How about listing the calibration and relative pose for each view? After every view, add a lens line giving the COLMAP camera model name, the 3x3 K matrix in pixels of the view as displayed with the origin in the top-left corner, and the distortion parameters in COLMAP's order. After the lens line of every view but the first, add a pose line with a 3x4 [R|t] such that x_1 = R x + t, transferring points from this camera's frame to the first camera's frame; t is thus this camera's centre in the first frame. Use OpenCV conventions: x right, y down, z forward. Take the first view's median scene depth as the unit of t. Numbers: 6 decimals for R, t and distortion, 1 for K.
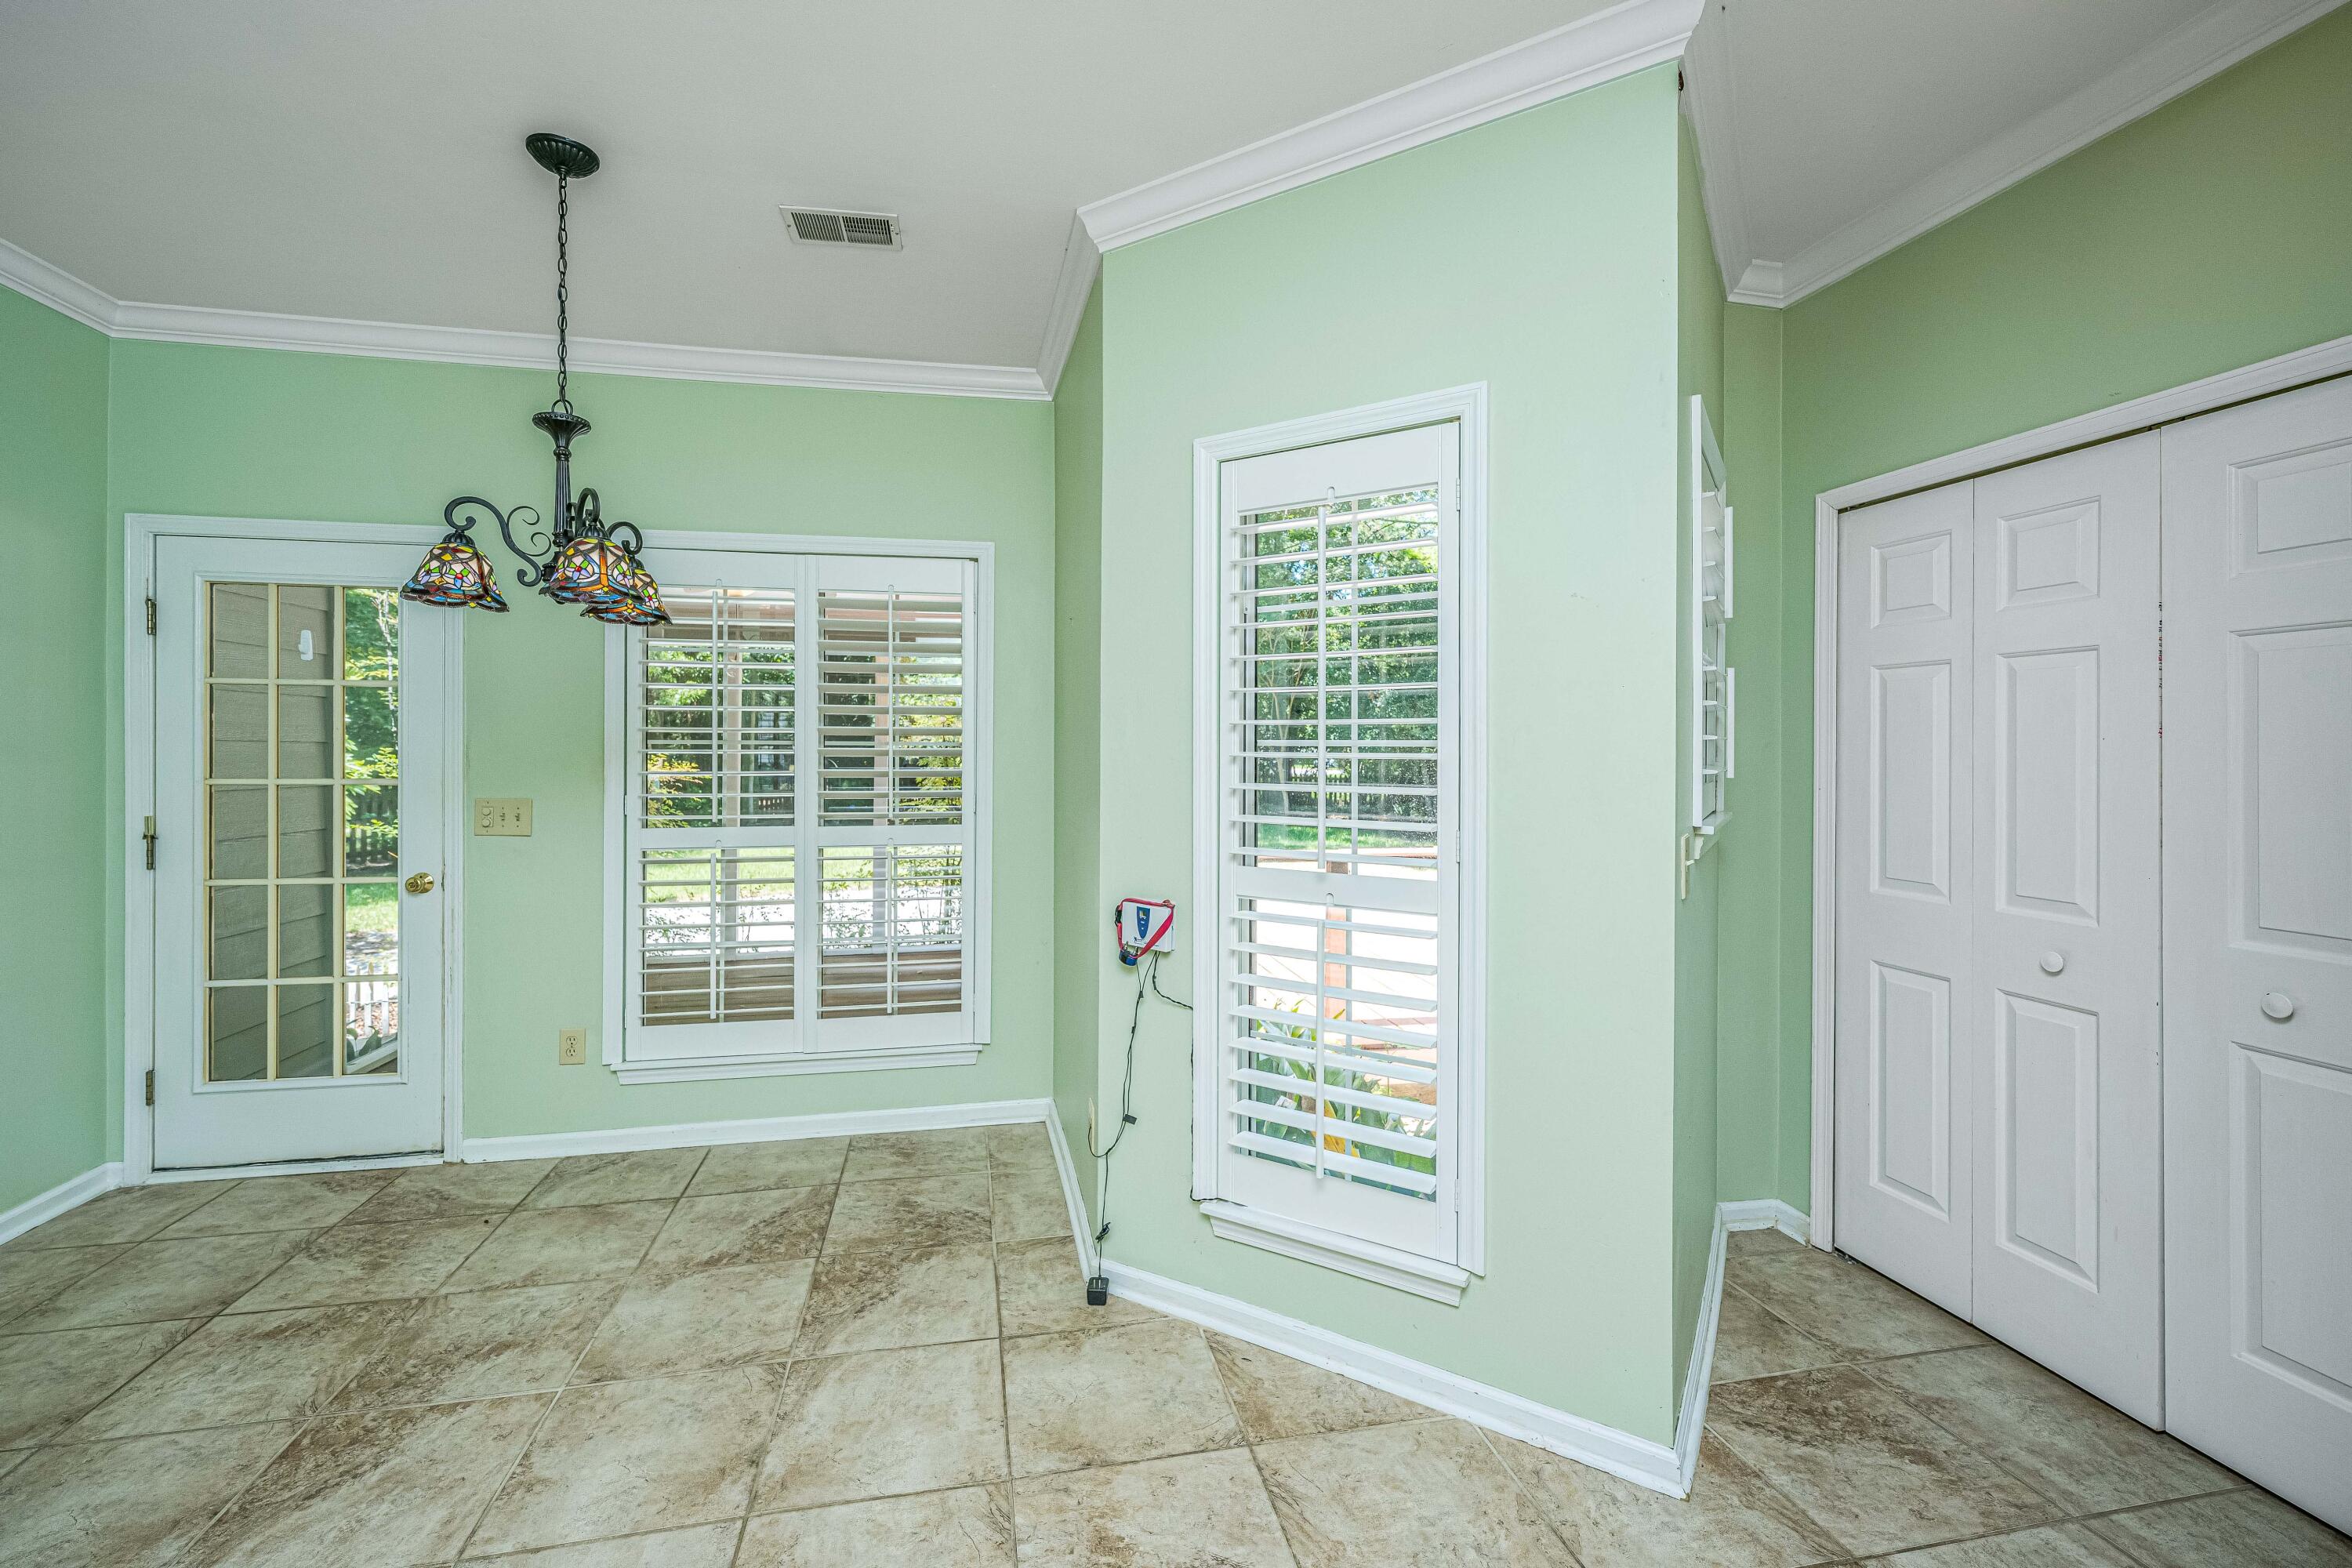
lens RADIAL K [[1004.8, 0, 1166.8], [0, 1004.8, 739.8], [0, 0, 1]] dist [0.001418, 0.000372]
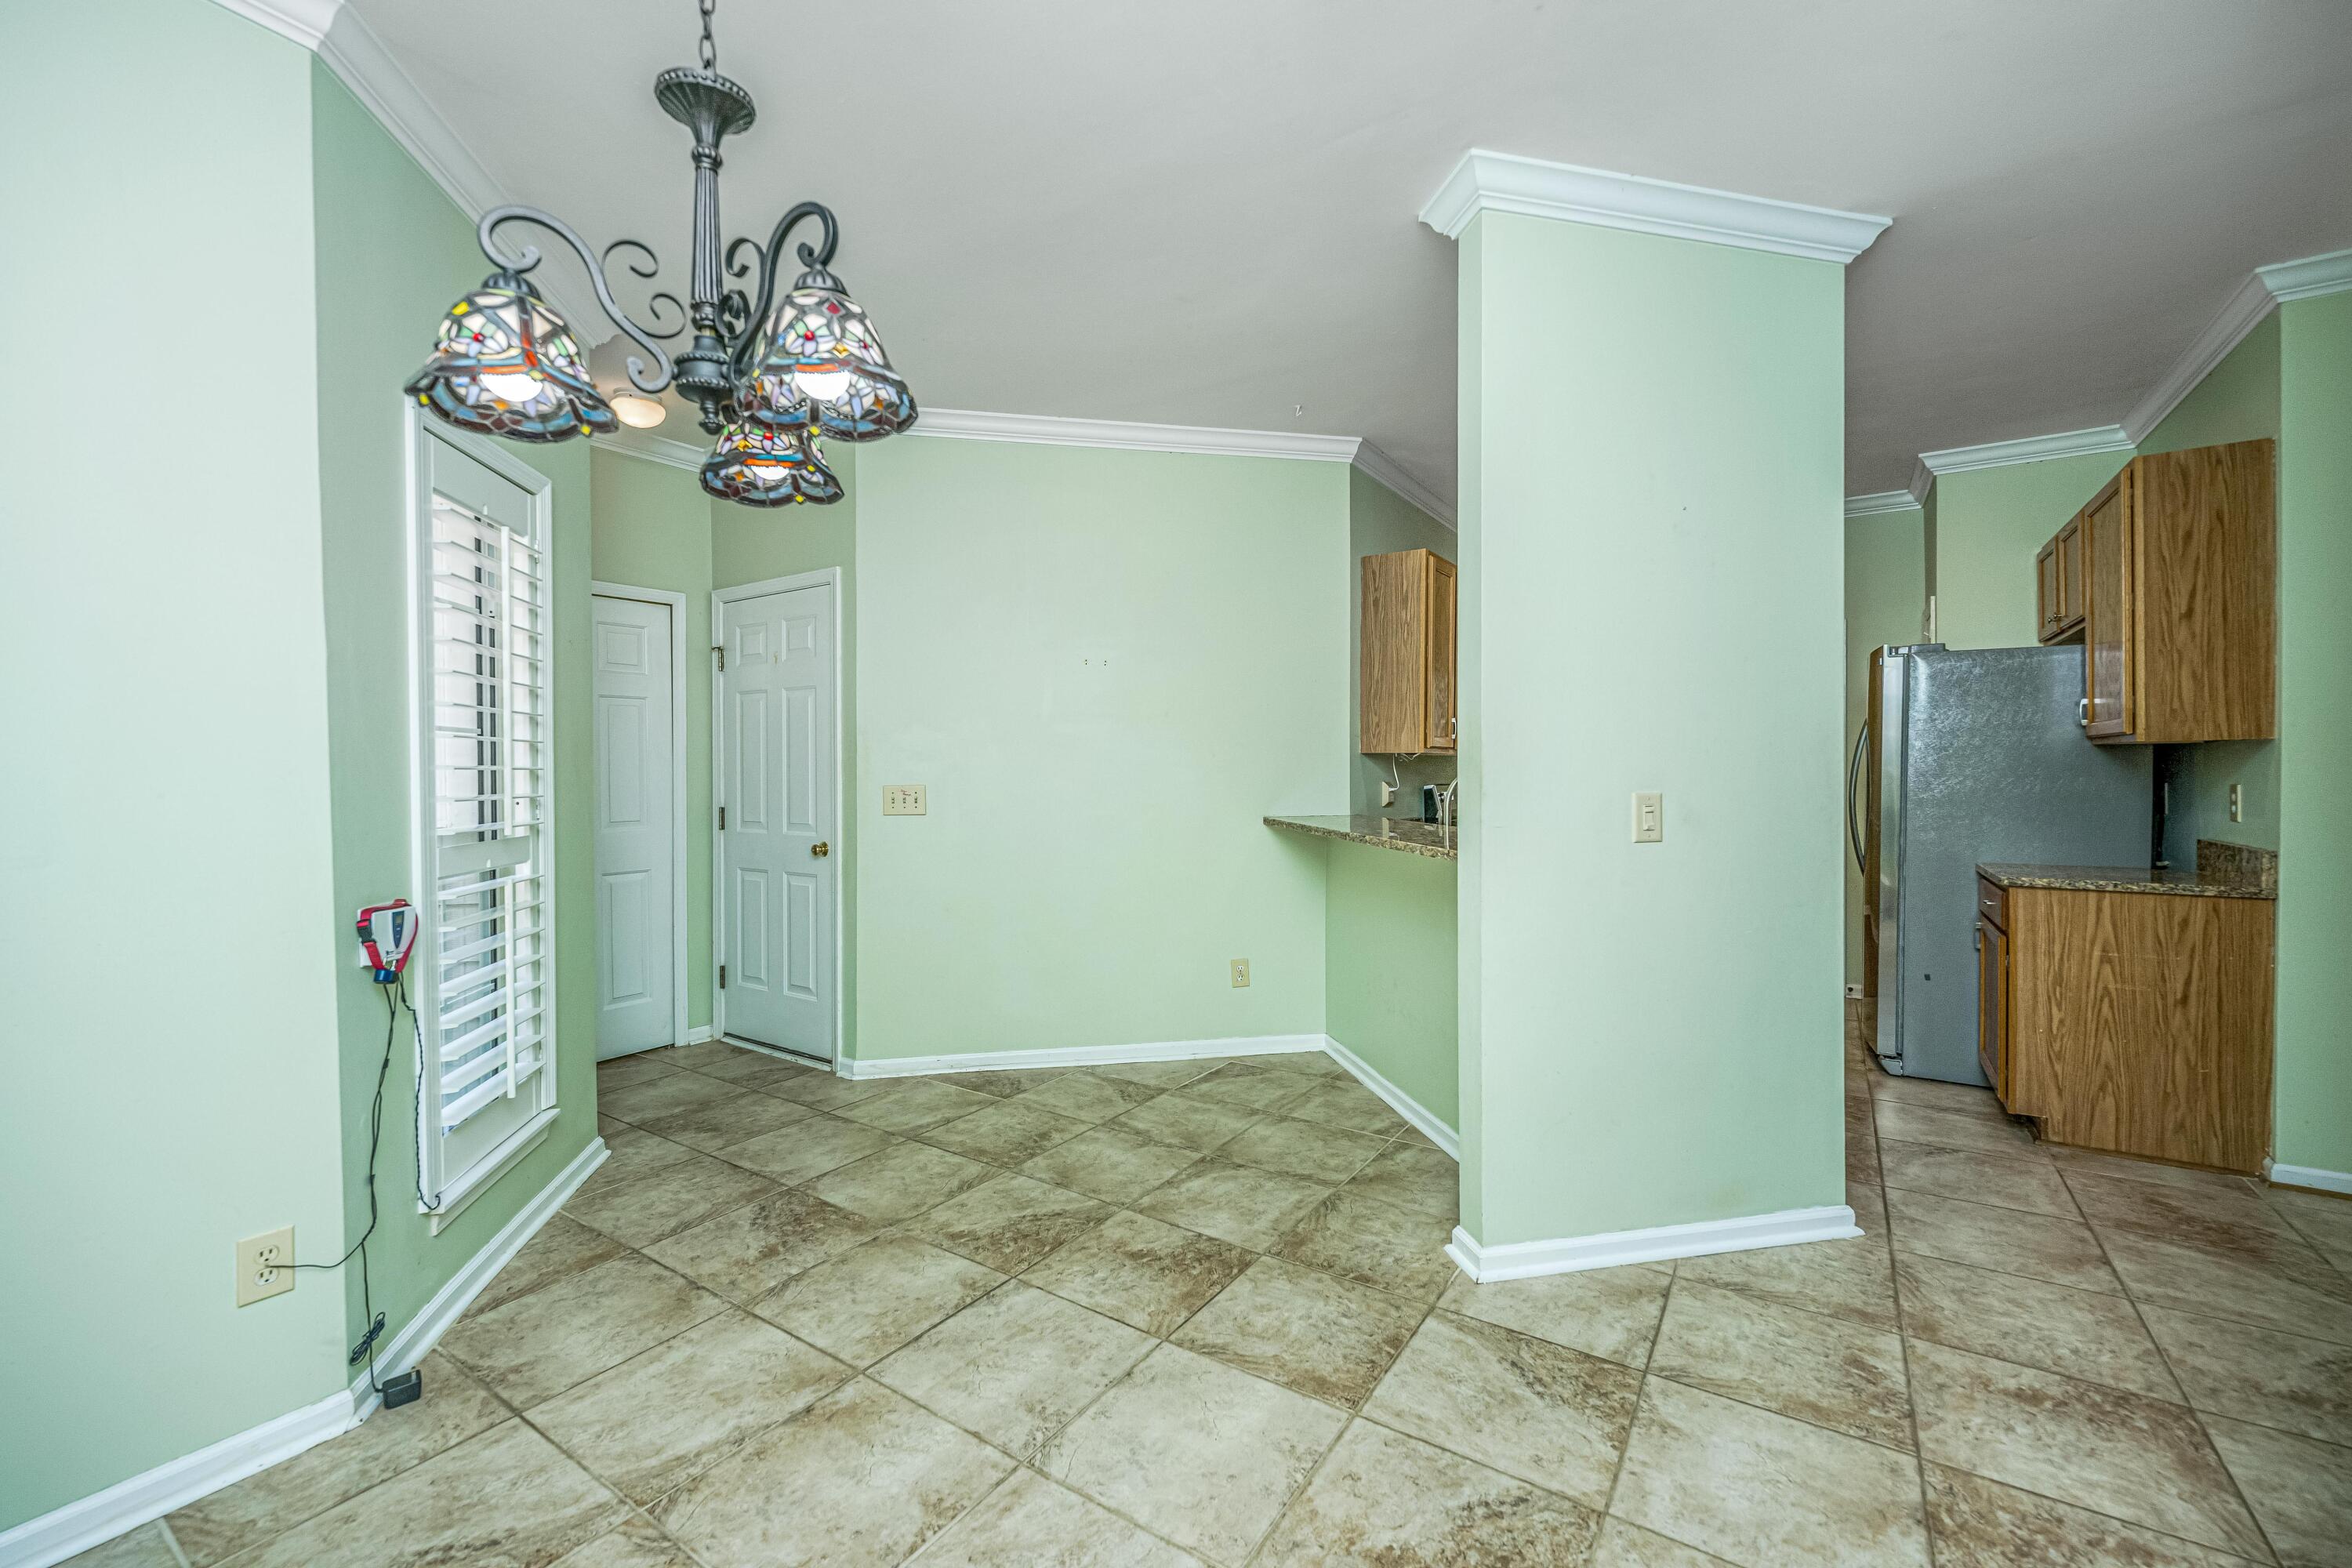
lens RADIAL K [[945.7, 0, 1182.8], [0, 945.7, 769.5], [0, 0, 1]] dist [-0.001998, -0.000169]
pose [[-0.700135, -0.002497, 0.714006, -1.001709], [0.001200, 0.999988, 0.004674, 0.040238], [-0.714010, 0.004129, -0.700123, 1.023270]]
